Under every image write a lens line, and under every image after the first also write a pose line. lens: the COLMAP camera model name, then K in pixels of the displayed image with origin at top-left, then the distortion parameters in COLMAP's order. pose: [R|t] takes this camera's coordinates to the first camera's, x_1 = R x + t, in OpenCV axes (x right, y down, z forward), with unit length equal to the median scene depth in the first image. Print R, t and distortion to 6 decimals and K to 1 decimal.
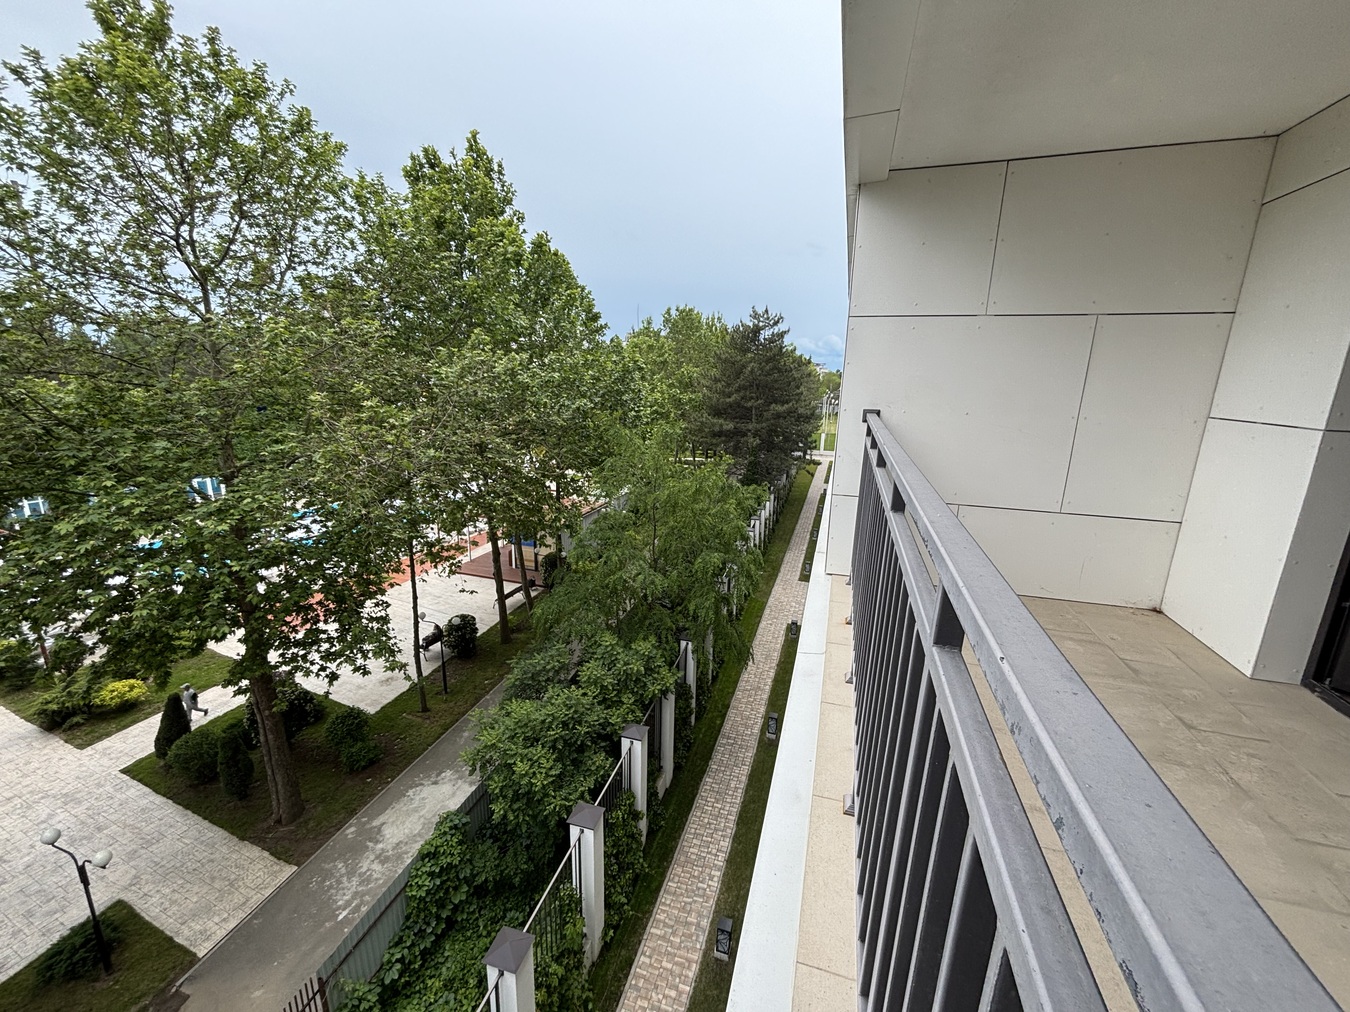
lens RADIAL K [[548.5, 0, 672.6], [0, 548.5, 506.5], [0, 0, 1]] dist [0.002182, -0.000717]
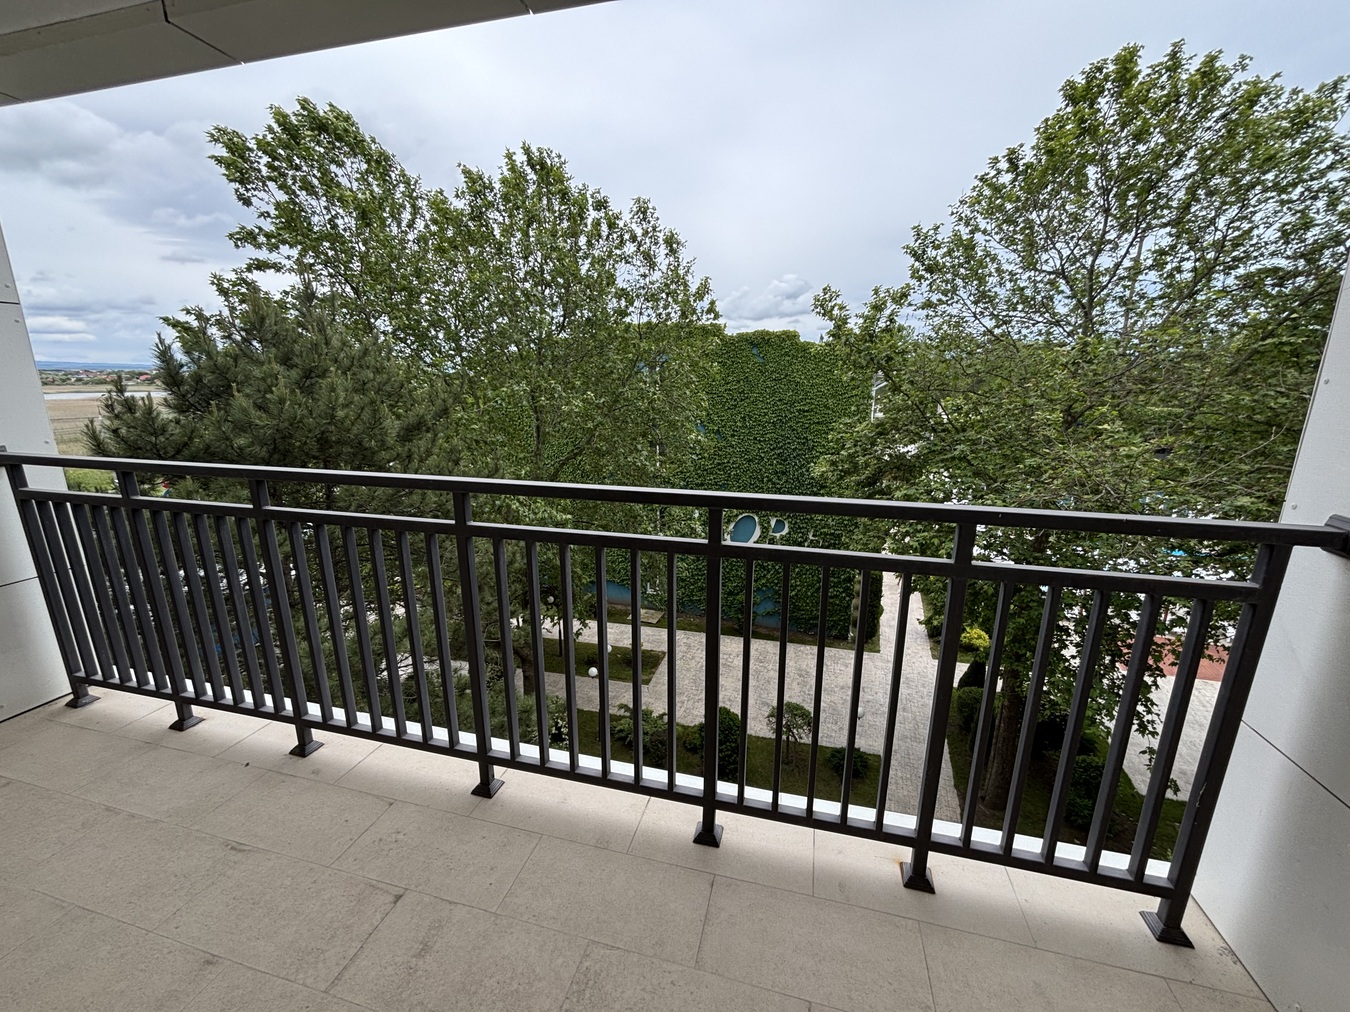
lens RADIAL K [[548.5, 0, 672.9], [0, 548.5, 503.1], [0, 0, 1]] dist [0.002182, -0.000717]
pose [[0.050082, 0.209614, -0.976501, 0.132677], [-0.241611, 0.951230, 0.191798, -0.030263], [0.969080, 0.226328, 0.098285, 0.115499]]
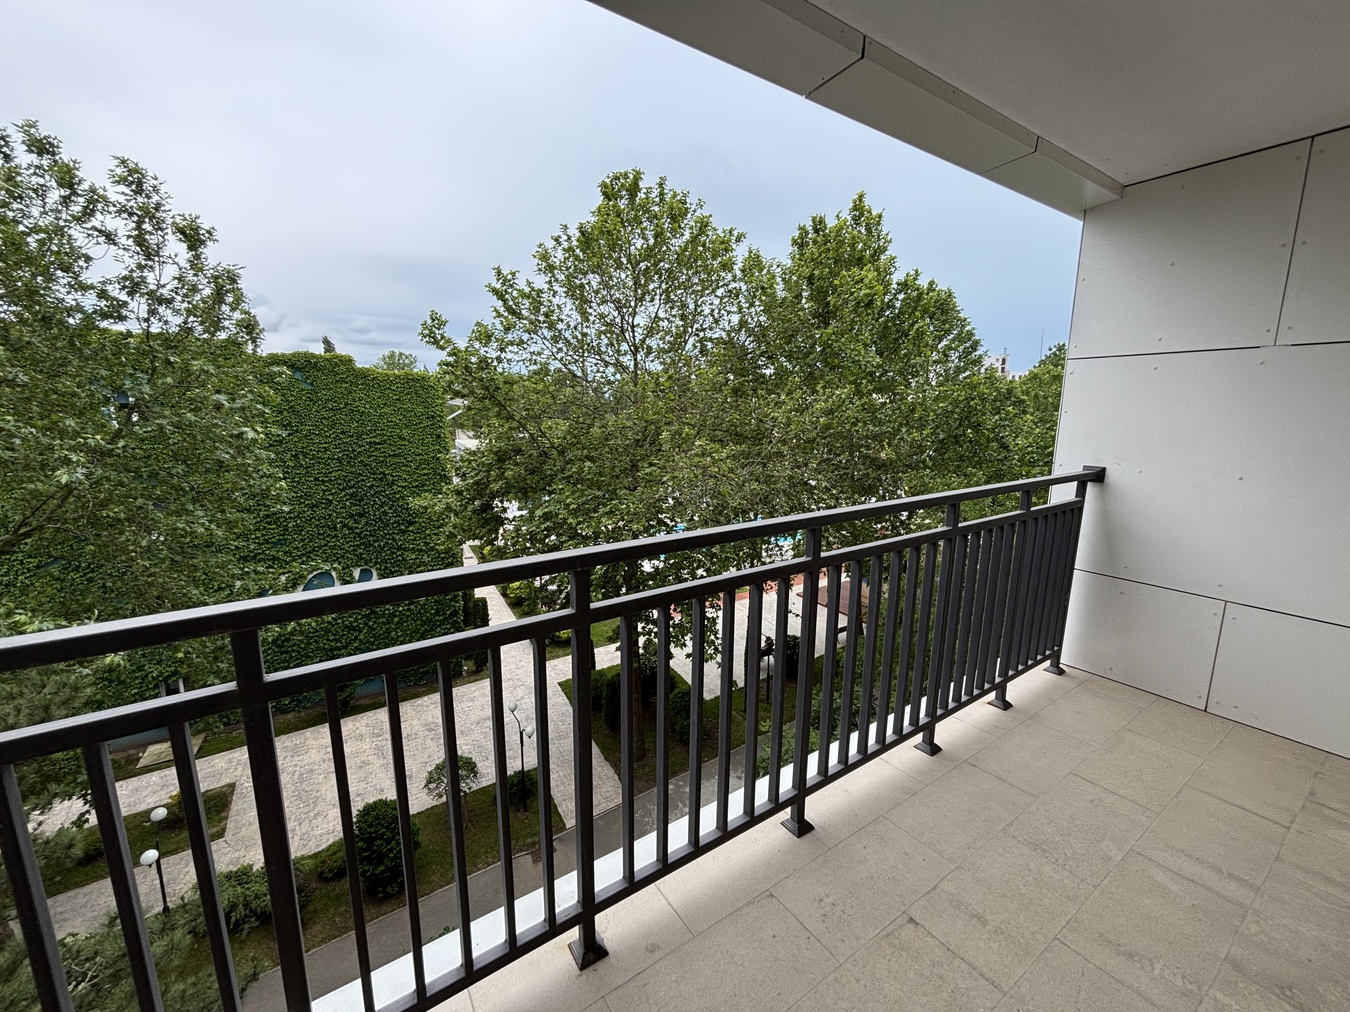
lens RADIAL K [[548.5, 0, 672.8], [0, 548.5, 502.2], [0, 0, 1]] dist [0.002182, -0.000717]
pose [[0.779246, 0.092469, -0.619859, 0.076459], [-0.135792, 0.990471, -0.022953, -0.003116], [0.611830, 0.102058, 0.784378, -0.007357]]
